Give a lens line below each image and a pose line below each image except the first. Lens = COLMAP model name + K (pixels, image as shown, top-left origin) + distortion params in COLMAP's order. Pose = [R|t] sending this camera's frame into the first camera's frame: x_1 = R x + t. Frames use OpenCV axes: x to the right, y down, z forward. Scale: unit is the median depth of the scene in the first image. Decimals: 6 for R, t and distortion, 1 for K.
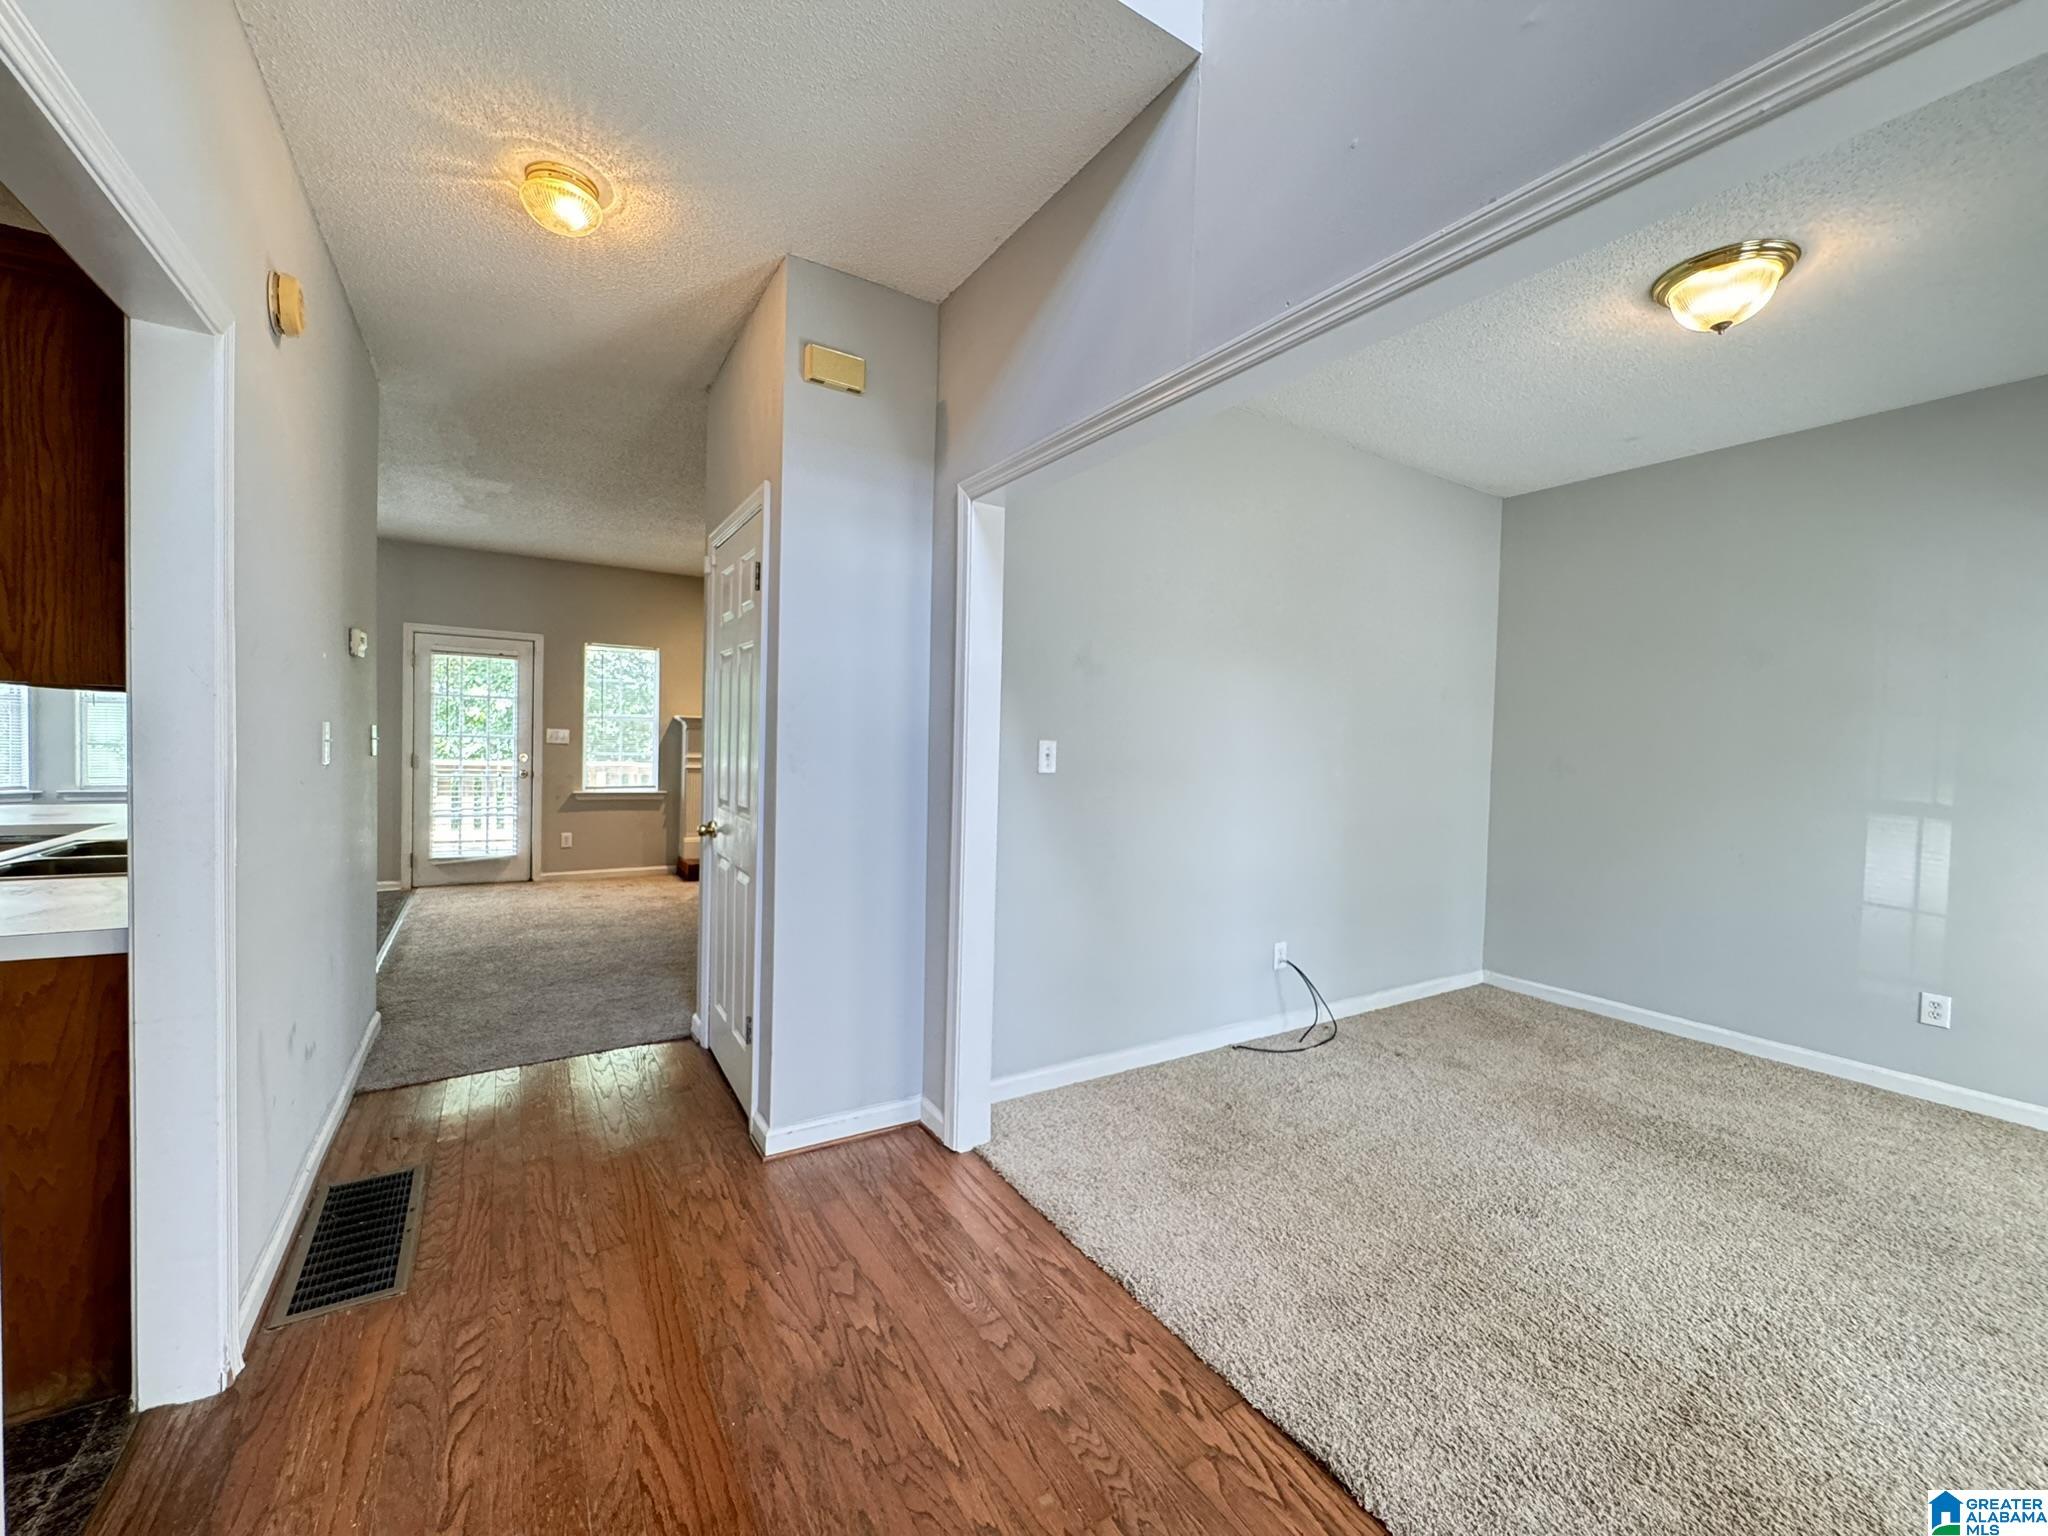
lens RADIAL K [[820.4, 0, 1024.0], [0, 820.4, 768.0], [0, 0, 1]] dist [-0.000231, 0.000055]
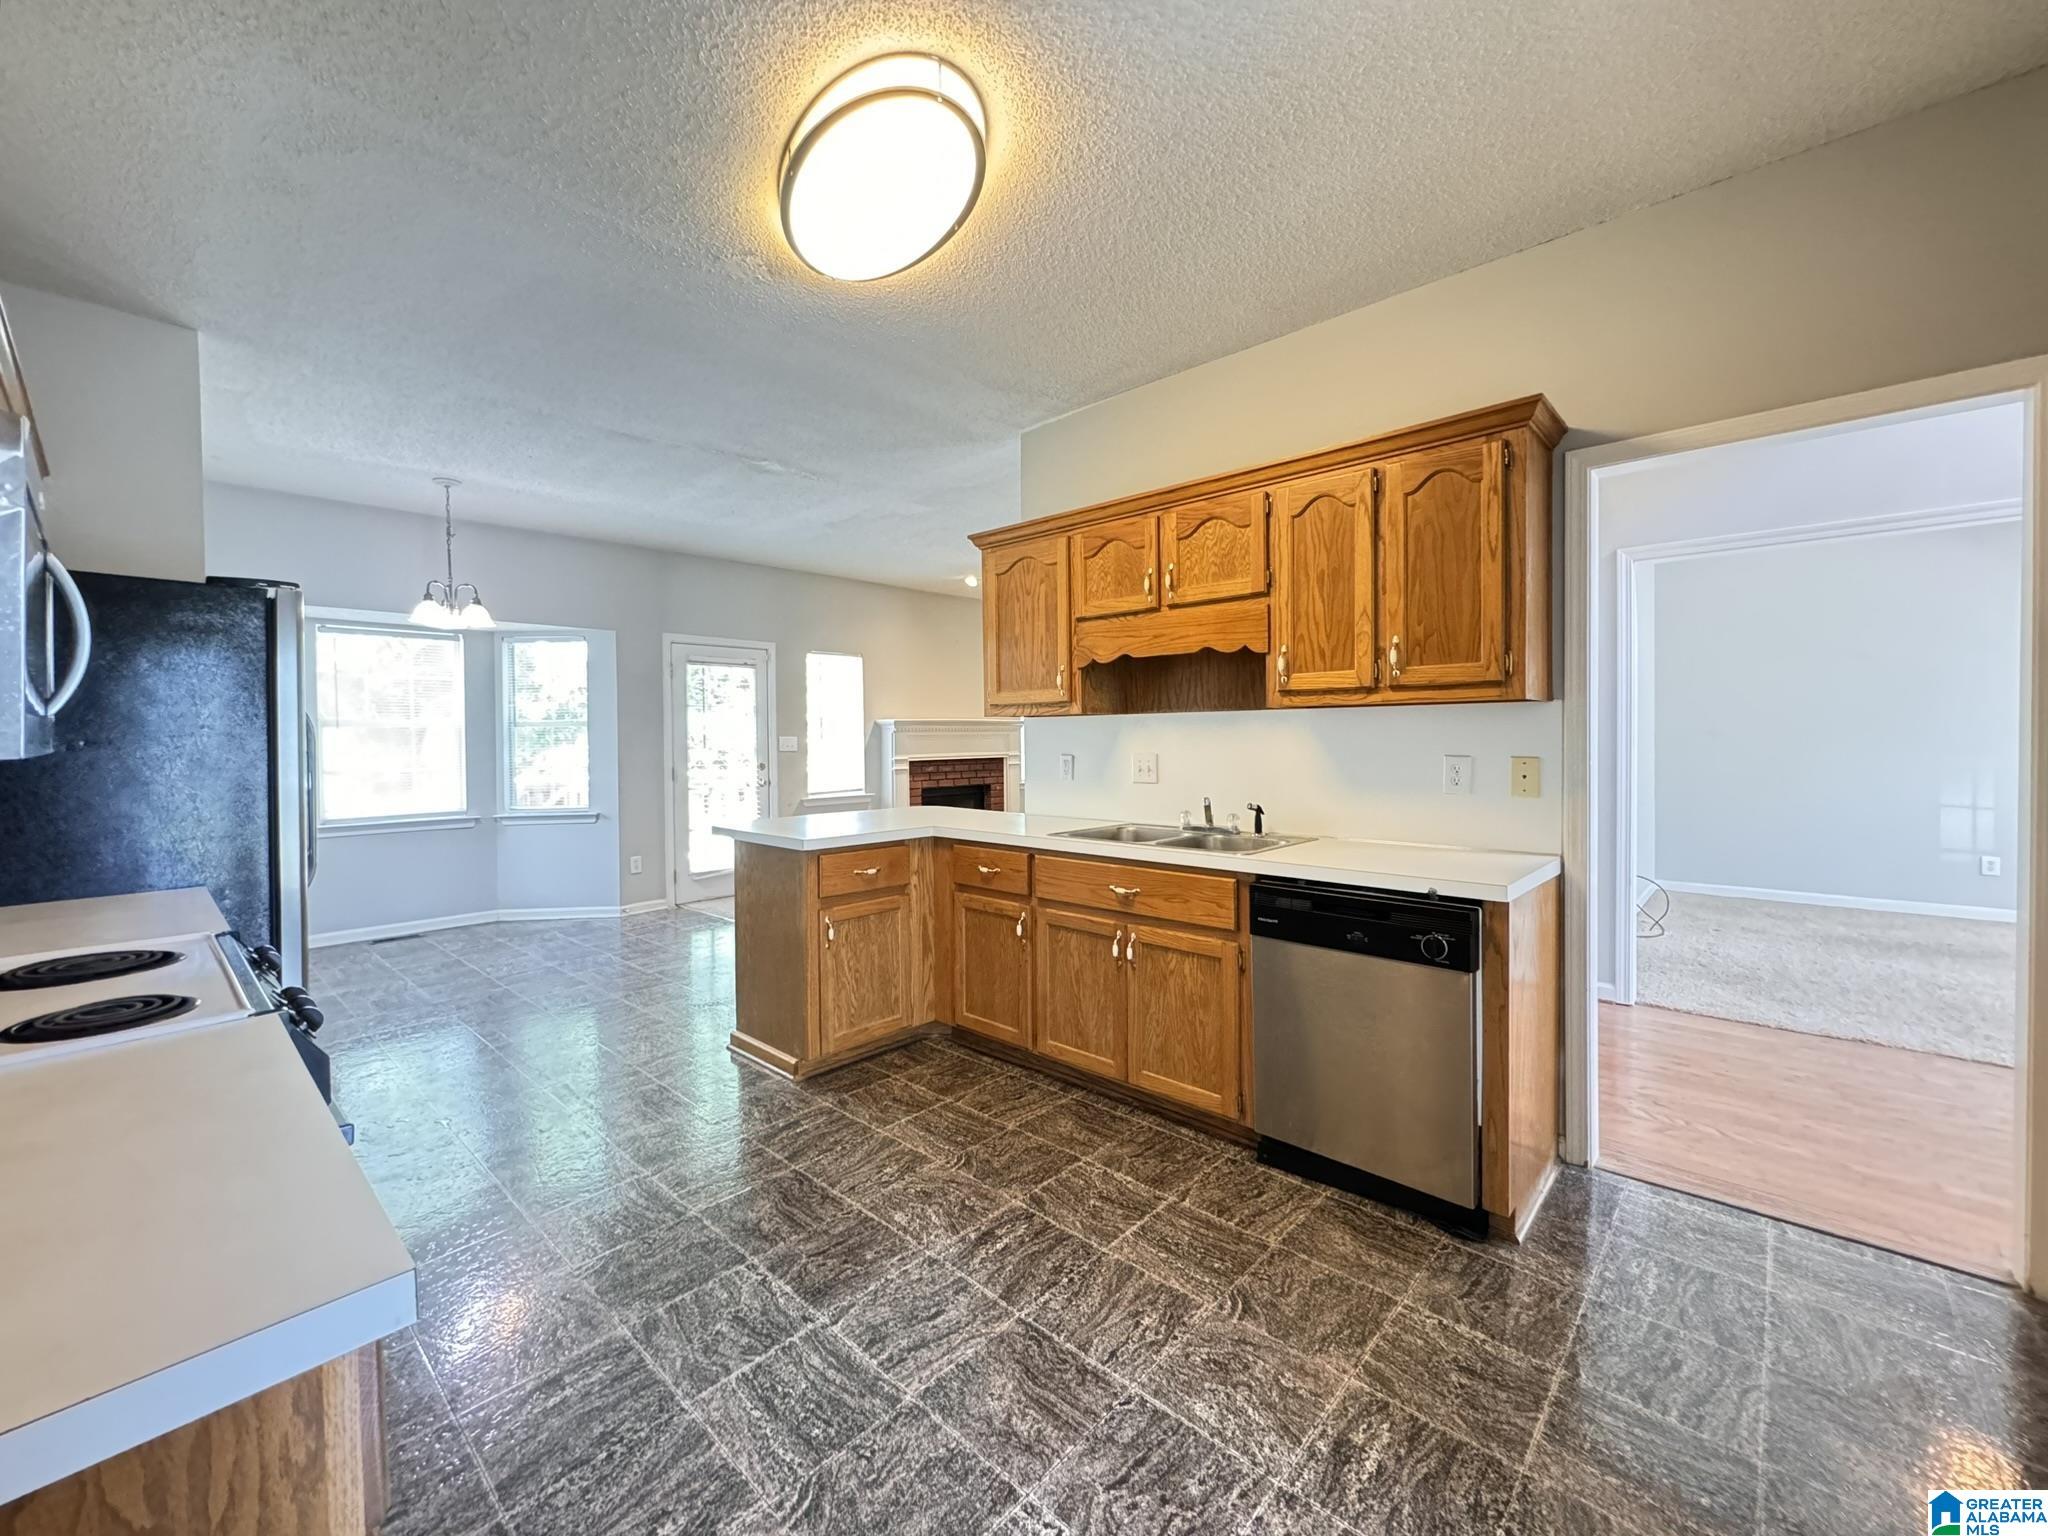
lens RADIAL K [[820.4, 0, 1024.0], [0, 820.4, 768.0], [0, 0, 1]] dist [-0.000231, 0.000055]
pose [[0.963976, -0.048137, 0.261599, -1.081715], [0.046010, 0.998839, 0.014255, -0.019608], [-0.261982, -0.001706, 0.965071, -0.097455]]
